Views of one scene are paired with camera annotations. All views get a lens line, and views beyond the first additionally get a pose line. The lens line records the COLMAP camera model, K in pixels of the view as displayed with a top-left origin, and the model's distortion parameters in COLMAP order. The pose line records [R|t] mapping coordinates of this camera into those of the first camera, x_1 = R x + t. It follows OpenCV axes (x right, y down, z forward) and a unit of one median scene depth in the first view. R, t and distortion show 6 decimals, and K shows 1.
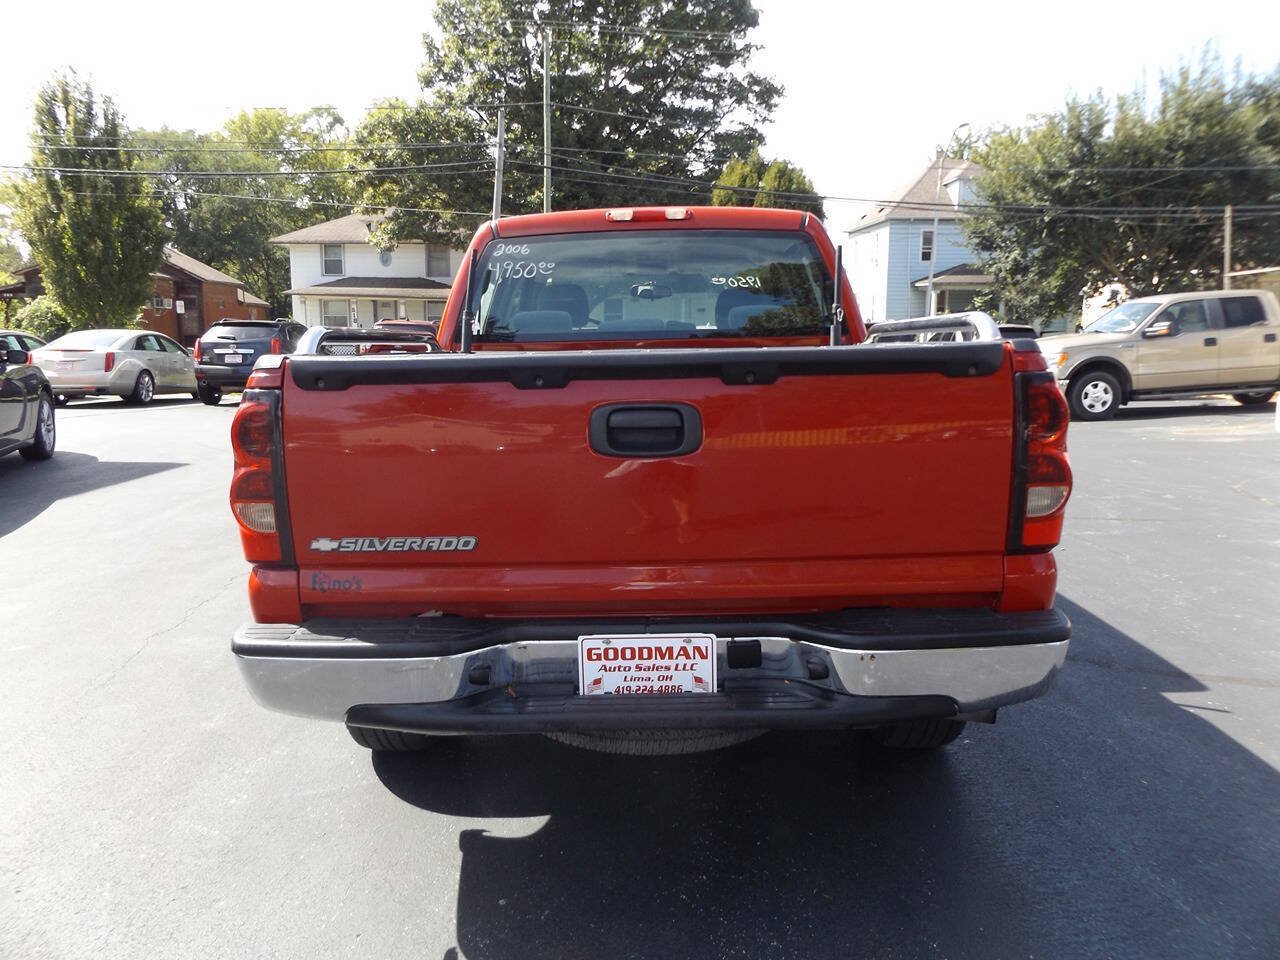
lens RADIAL K [[948.9, 0, 643.4], [0, 948.9, 482.4], [0, 0, 1]] dist [-0.011240, -0.000353]
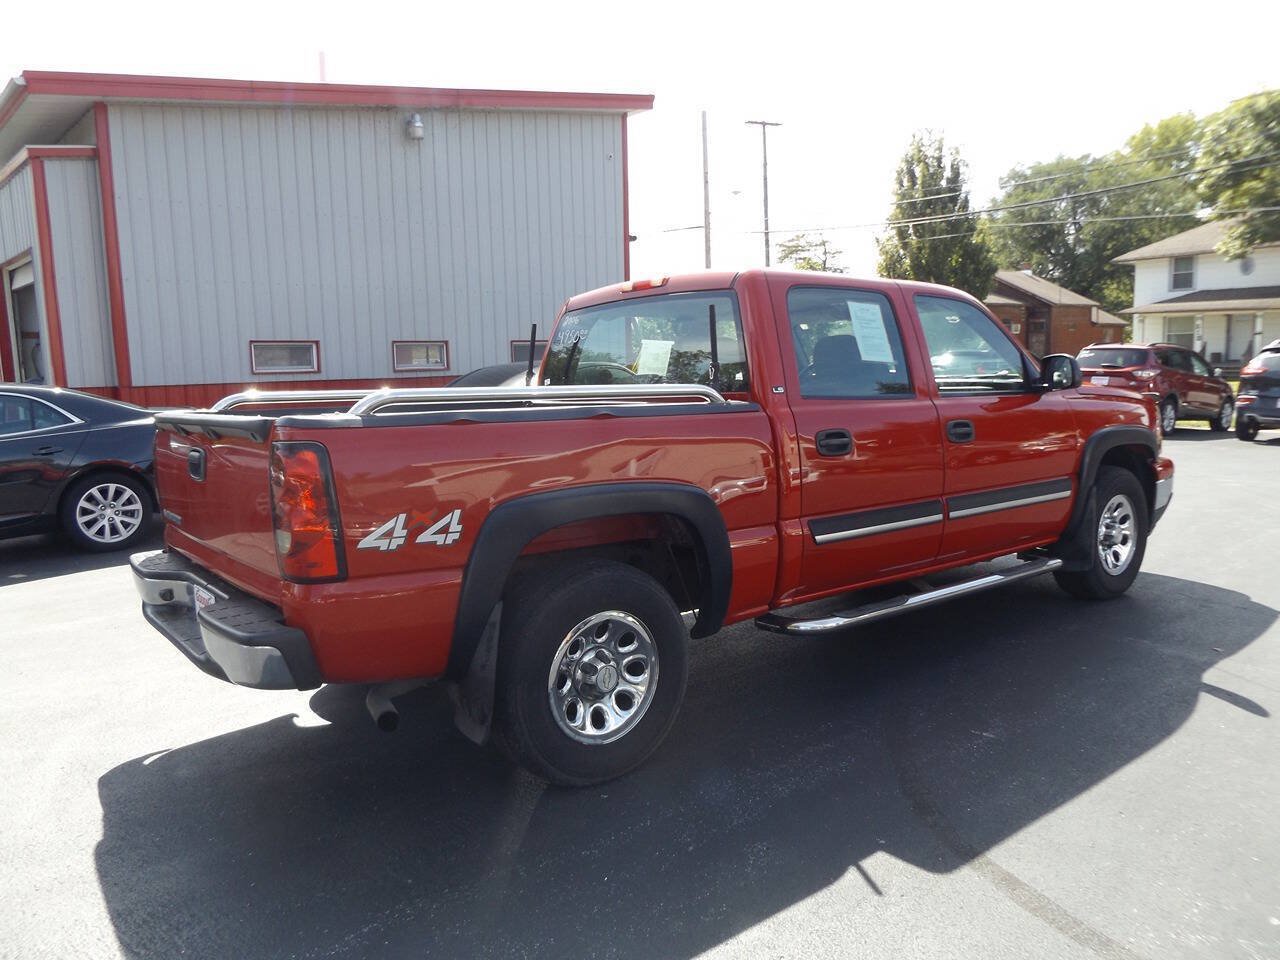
lens RADIAL K [[940.9, 0, 640.0], [0, 940.9, 480.0], [0, 0, 1]] dist [0.002001, -0.003220]
pose [[0.619253, 0.077715, -0.781336, 0.092219], [-0.094472, 0.995235, 0.024117, -0.007487], [0.779487, 0.058880, 0.623645, 0.030236]]
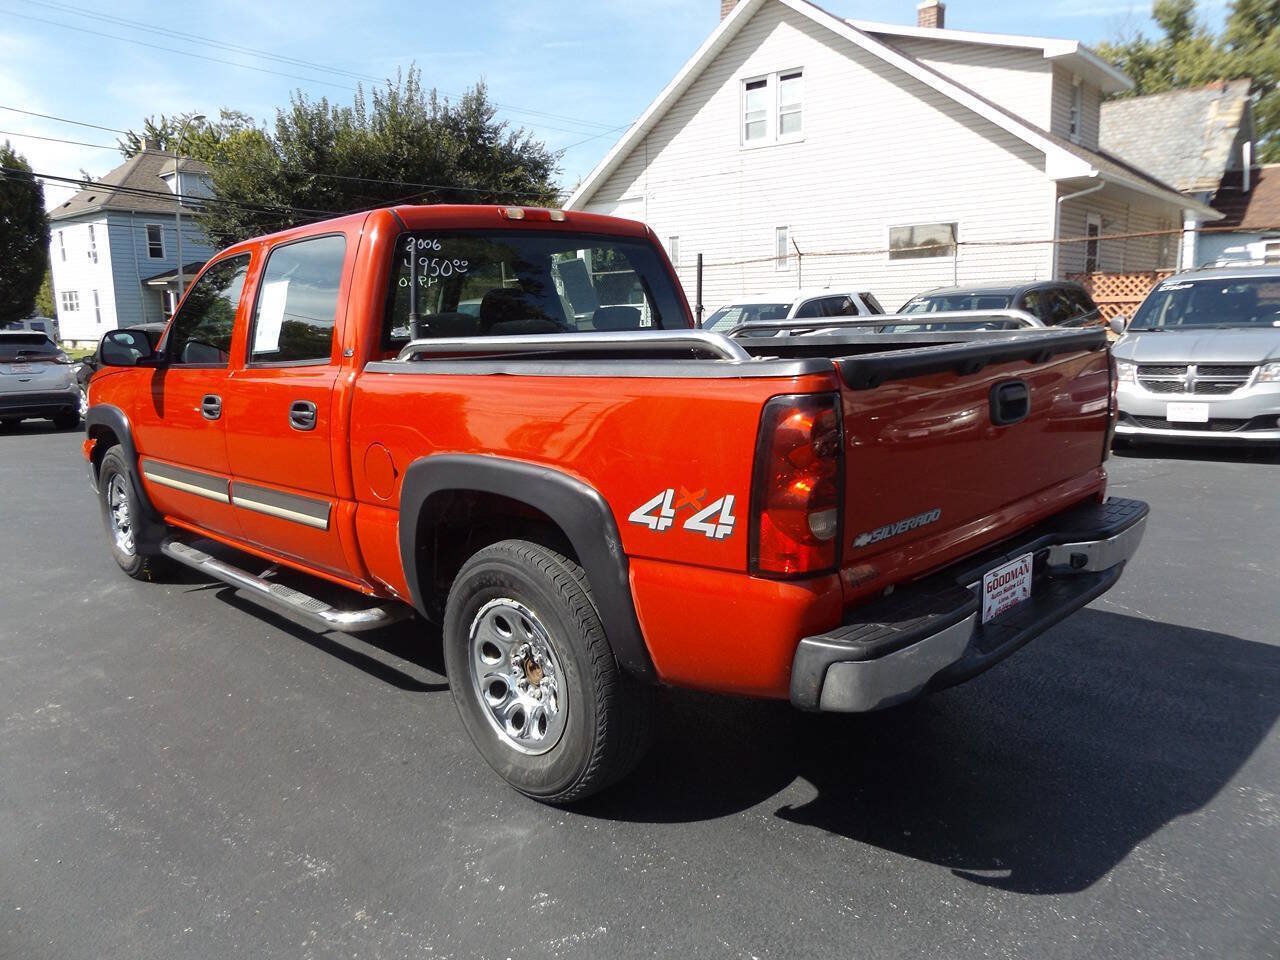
lens RADIAL K [[940.9, 0, 640.0], [0, 940.9, 480.0], [0, 0, 1]] dist [0.002001, -0.003220]
pose [[0.696758, -0.130221, 0.705387, -0.064004], [0.131005, 0.989945, 0.053350, -0.004464], [-0.705242, 0.055237, 0.706812, 0.023486]]
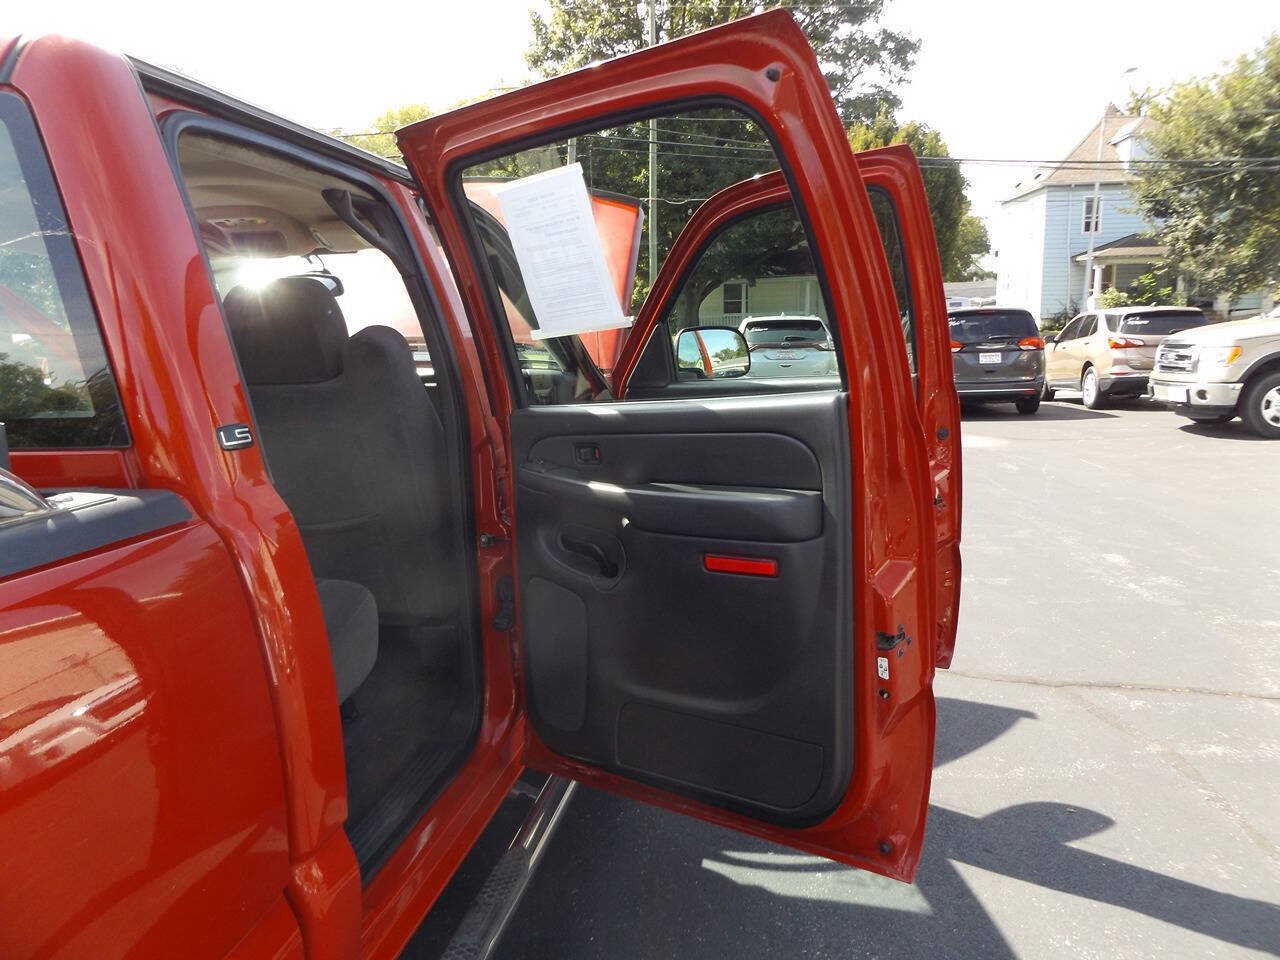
lens RADIAL K [[948.9, 0, 643.4], [0, 948.9, 482.4], [0, 0, 1]] dist [-0.011240, -0.000353]
pose [[0.986652, 0.007516, -0.162667, 0.040277], [-0.005043, 0.999865, 0.015614, -0.014742], [0.162763, -0.014585, 0.986557, 0.073074]]
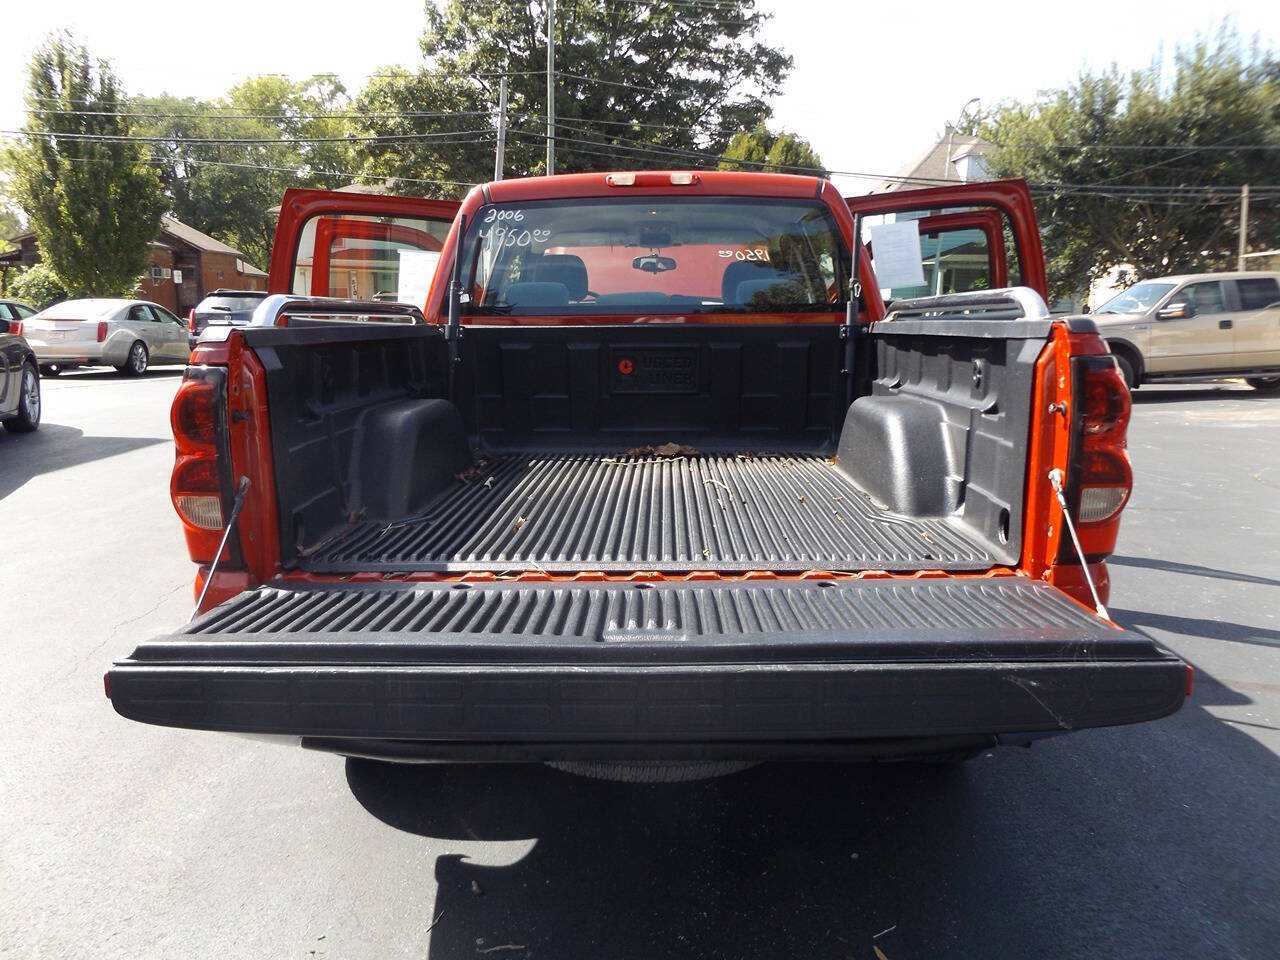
lens RADIAL K [[948.9, 0, 643.4], [0, 948.9, 482.4], [0, 0, 1]] dist [-0.011240, -0.000353]
pose [[0.999930, 0.011802, -0.000976, 0.000097], [-0.011774, 0.999619, 0.024974, -0.000970], [0.001270, -0.024961, 0.999688, 0.006796]]
